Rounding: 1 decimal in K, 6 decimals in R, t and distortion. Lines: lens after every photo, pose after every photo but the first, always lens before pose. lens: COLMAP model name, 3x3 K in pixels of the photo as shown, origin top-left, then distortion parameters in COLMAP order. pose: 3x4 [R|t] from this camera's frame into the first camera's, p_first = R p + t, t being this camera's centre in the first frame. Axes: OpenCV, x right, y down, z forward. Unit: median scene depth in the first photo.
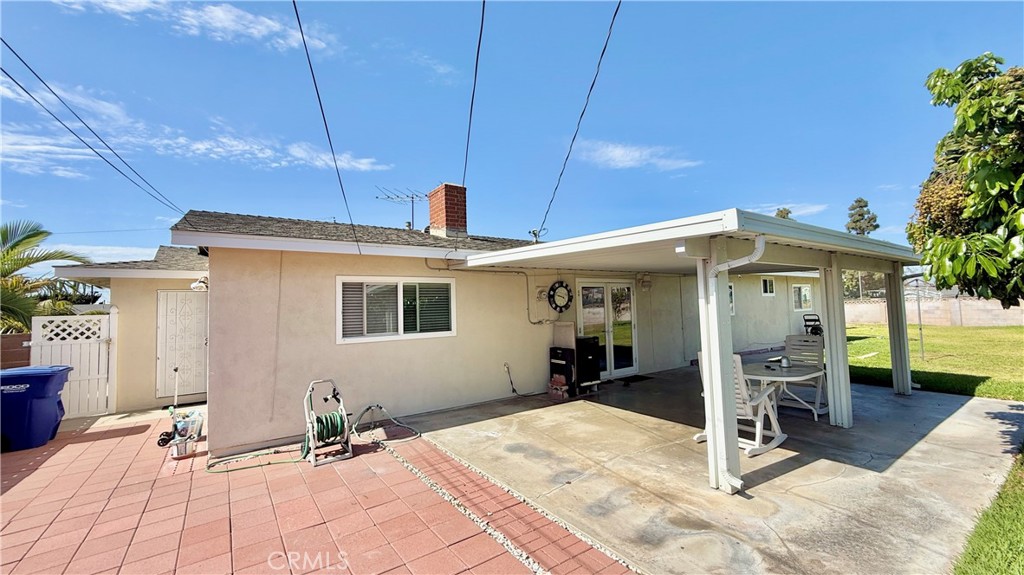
lens RADIAL K [[402.7, 0, 489.8], [0, 402.7, 285.9], [0, 0, 1]] dist [0.006966, 0.000202]
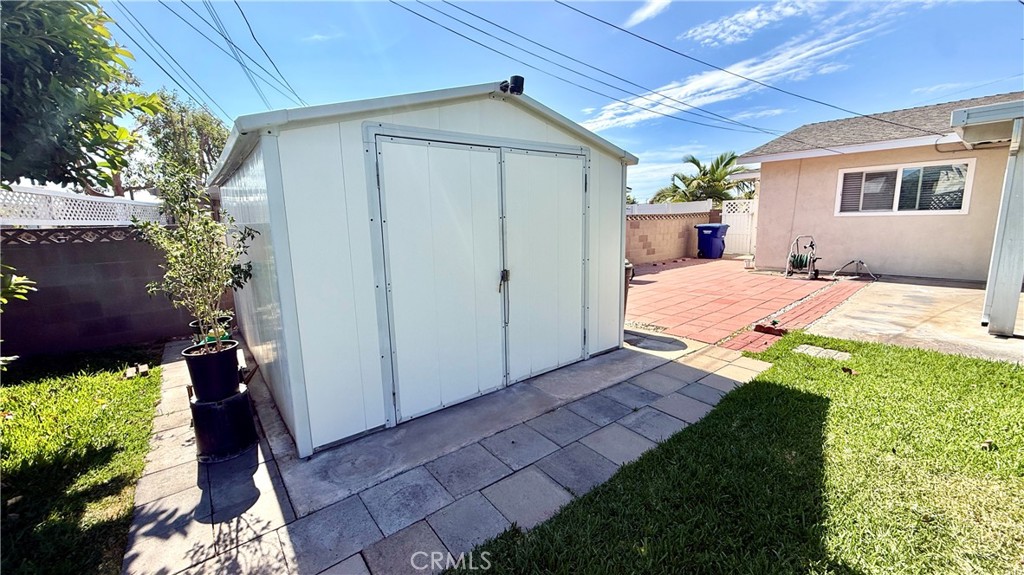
lens RADIAL K [[410.0, 0, 508.6], [0, 410.0, 284.6], [0, 0, 1]] dist [0.000288, 0.000160]
pose [[0.119967, 0.187219, -0.974965, 0.939268], [0.077966, 0.977248, 0.197251, -0.002577], [0.989712, -0.099678, 0.102641, -0.352941]]
